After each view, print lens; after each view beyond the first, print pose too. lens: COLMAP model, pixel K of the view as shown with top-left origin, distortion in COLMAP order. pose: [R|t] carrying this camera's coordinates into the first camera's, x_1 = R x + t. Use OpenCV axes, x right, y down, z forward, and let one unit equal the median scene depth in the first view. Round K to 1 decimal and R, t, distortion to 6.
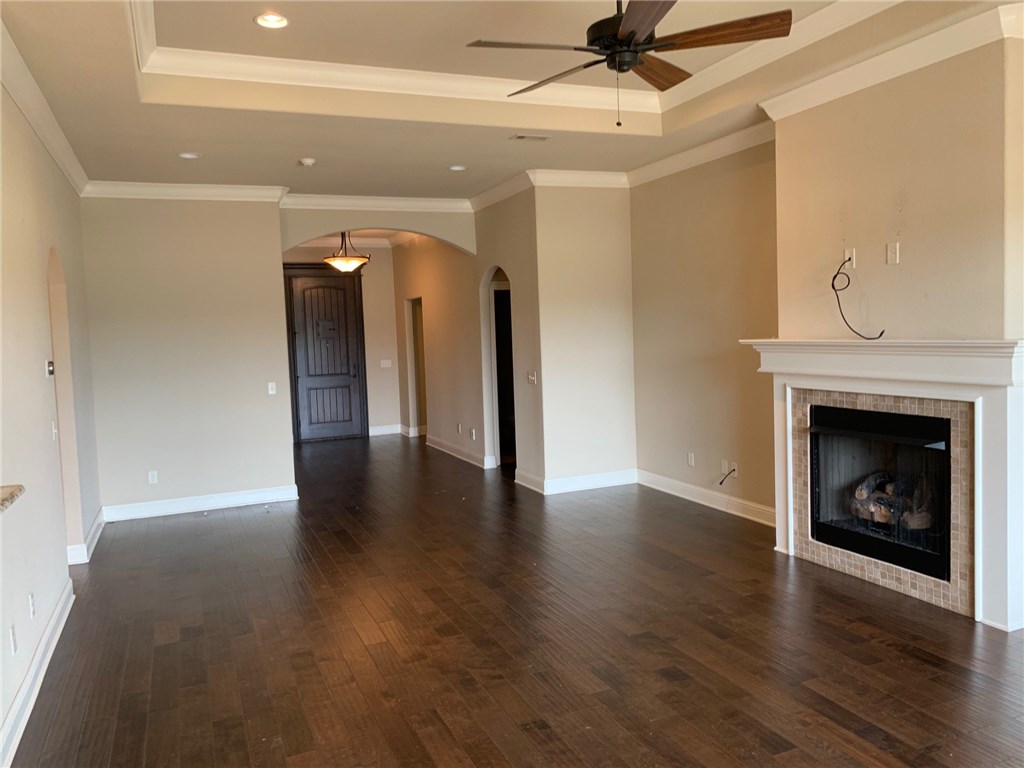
lens RADIAL K [[790.3, 0, 505.5], [0, 790.3, 381.5], [0, 0, 1]] dist [0.047864, -0.037277]
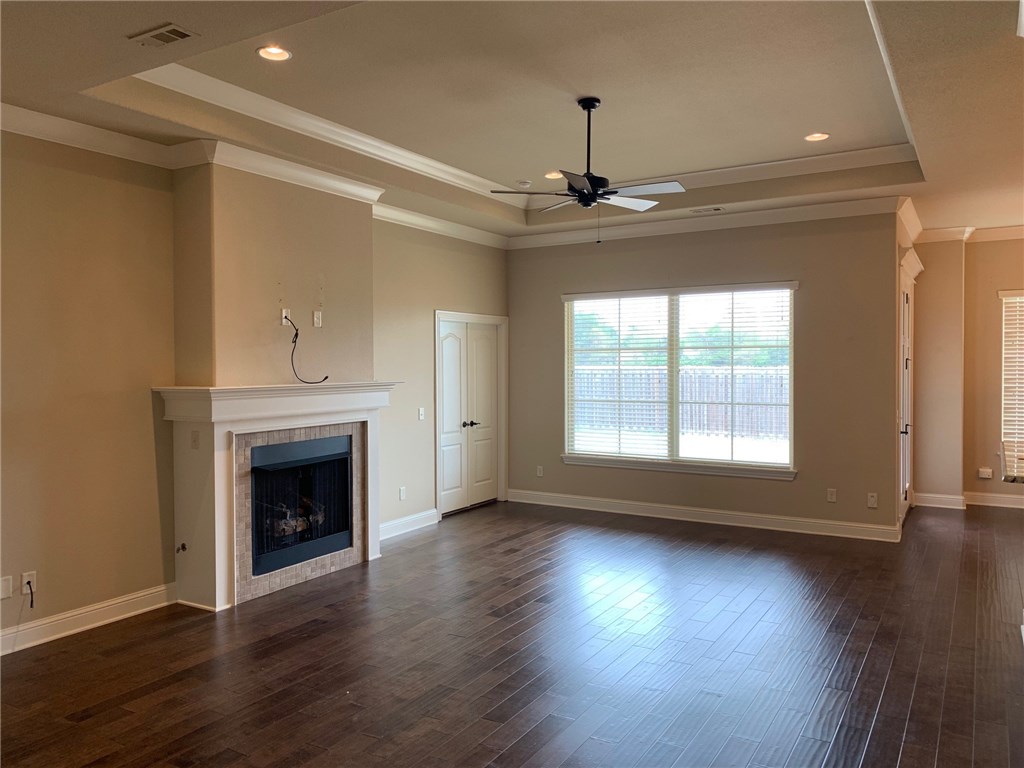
lens RADIAL K [[790.3, 0, 510.2], [0, 790.3, 380.0], [0, 0, 1]] dist [0.047864, -0.037277]
pose [[-0.594305, 0.023680, 0.803891, -0.668030], [0.085964, 0.995710, 0.034222, -0.066500], [-0.799632, 0.089444, -0.593791, 1.344690]]
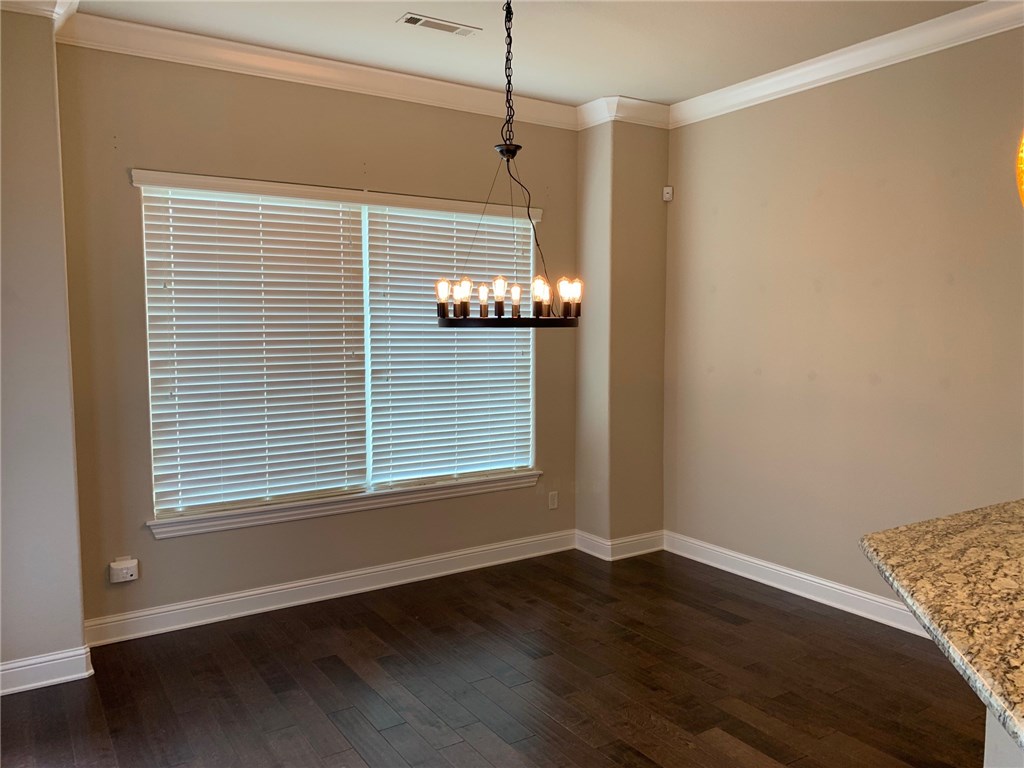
lens RADIAL K [[790.3, 0, 511.3], [0, 790.3, 383.1], [0, 0, 1]] dist [0.047864, -0.037277]
pose [[-0.981861, 0.052968, -0.182052, -0.443721], [0.024330, 0.987444, 0.156082, -0.045301], [0.188034, 0.148821, -0.970822, 0.923439]]
